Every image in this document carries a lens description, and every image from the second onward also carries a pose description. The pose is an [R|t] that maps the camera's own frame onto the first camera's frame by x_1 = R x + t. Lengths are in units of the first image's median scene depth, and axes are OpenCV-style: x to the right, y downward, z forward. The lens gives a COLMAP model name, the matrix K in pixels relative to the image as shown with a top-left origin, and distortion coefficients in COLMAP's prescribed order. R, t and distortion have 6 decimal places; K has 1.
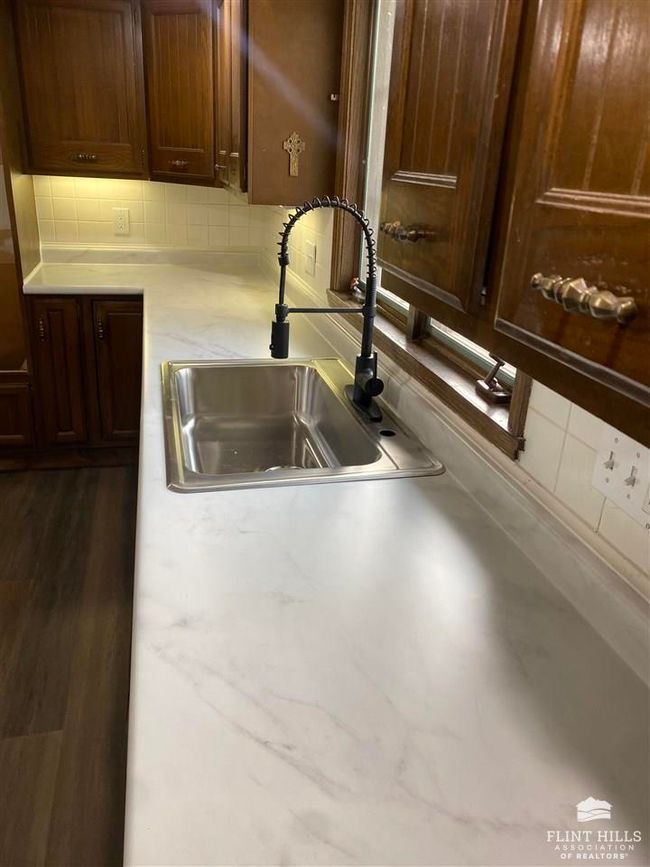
lens RADIAL K [[667.0, 0, 325.0], [0, 667.0, 433.5], [0, 0, 1]] dist [-0.001724, -0.000322]
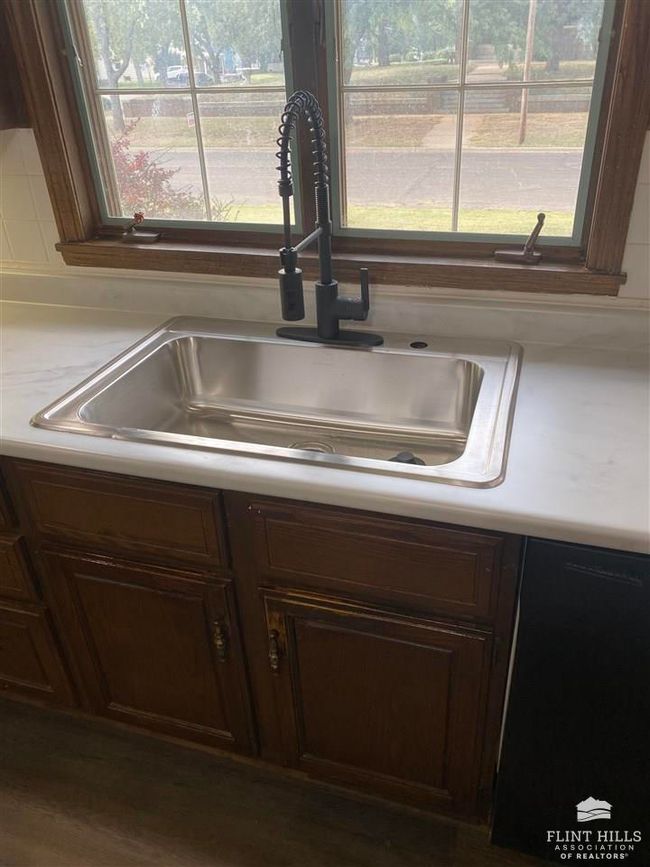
lens RADIAL K [[667.0, 0, 325.0], [0, 667.0, 433.5], [0, 0, 1]] dist [-0.001724, -0.000322]
pose [[0.505815, -0.499009, 0.703663, -0.643315], [0.384893, 0.860562, 0.333601, -0.236315], [-0.772016, 0.102095, 0.627350, 0.478507]]
